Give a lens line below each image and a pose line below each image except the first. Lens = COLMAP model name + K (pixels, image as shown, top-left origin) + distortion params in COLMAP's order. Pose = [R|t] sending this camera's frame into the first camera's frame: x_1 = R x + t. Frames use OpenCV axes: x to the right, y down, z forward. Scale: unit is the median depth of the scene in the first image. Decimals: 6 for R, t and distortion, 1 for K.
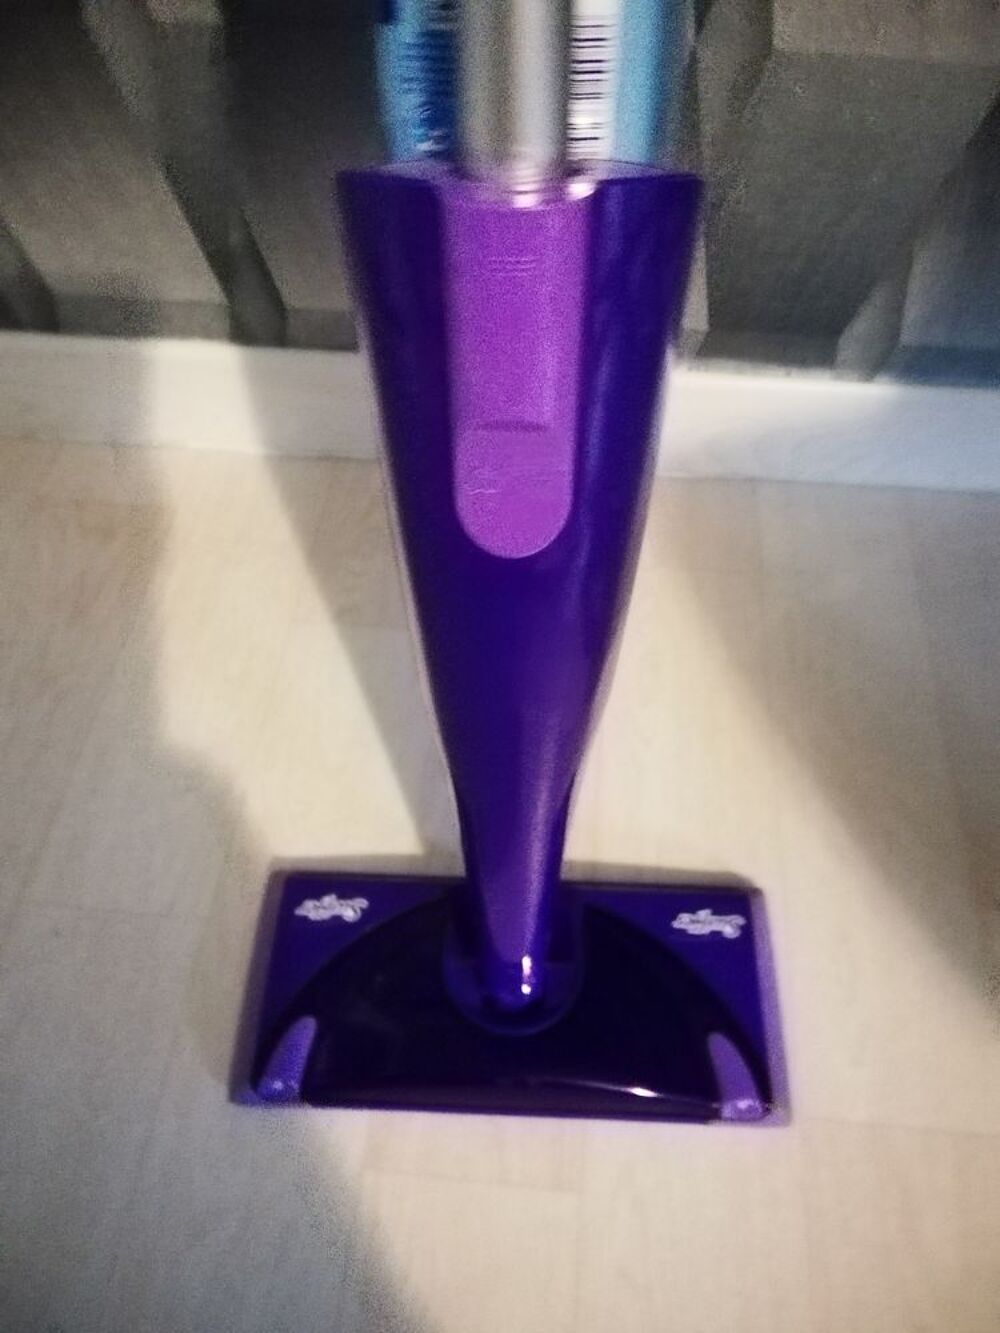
lens RADIAL K [[913.7, 0, 500.0], [0, 913.7, 666.5], [0, 0, 1]] dist [0.029786, -0.042177]
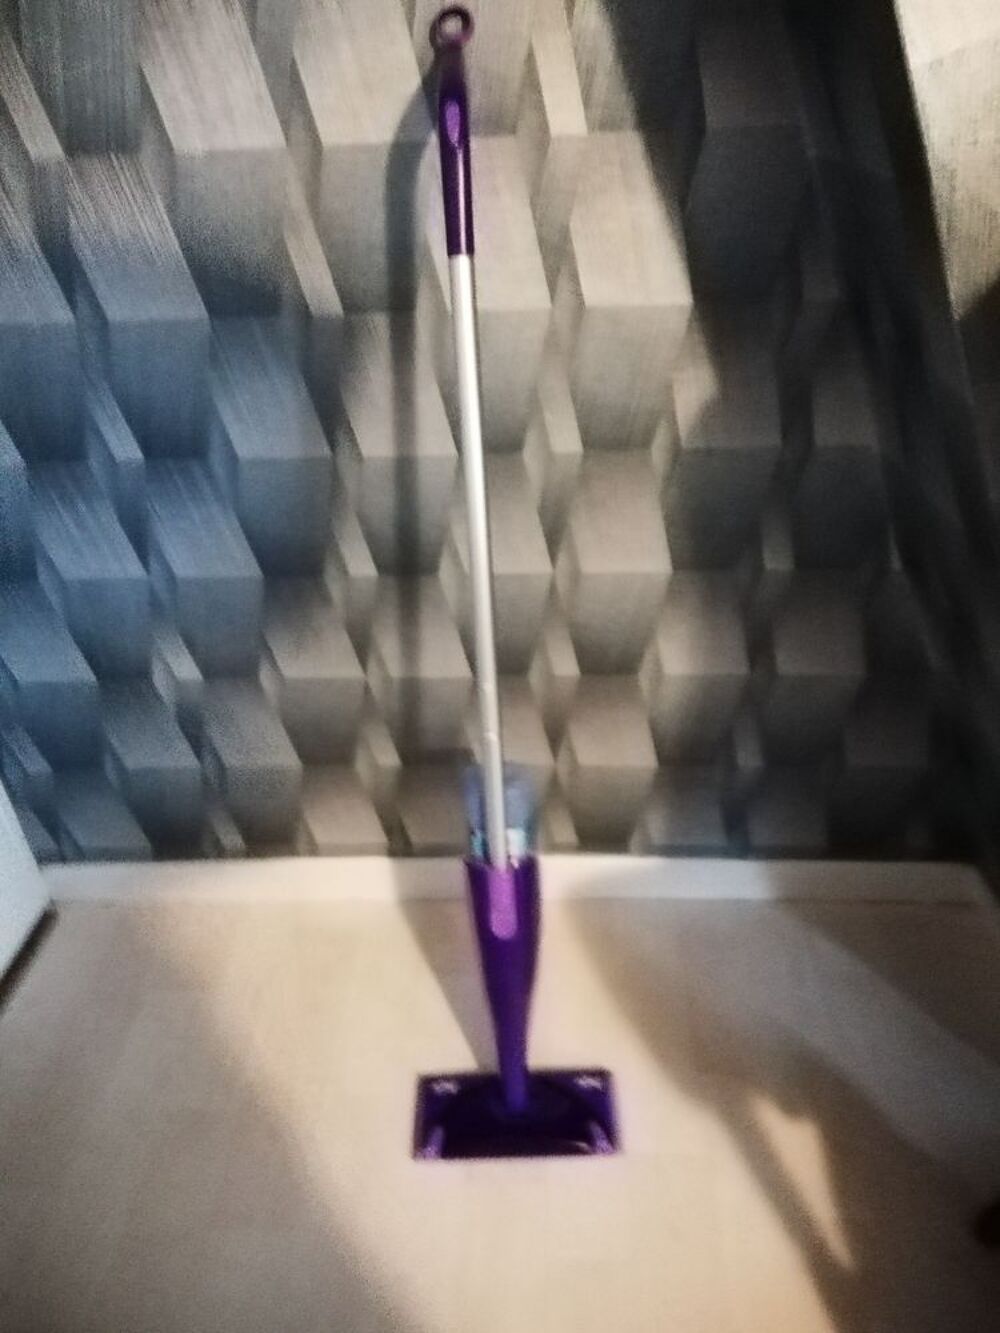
lens RADIAL K [[913.7, 0, 500.0], [0, 913.7, 666.5], [0, 0, 1]] dist [0.029786, -0.042177]
pose [[0.996581, -0.080094, -0.020294, 0.114464], [0.065085, 0.912279, -0.404365, 0.232828], [0.050901, 0.401661, 0.914373, -1.781042]]
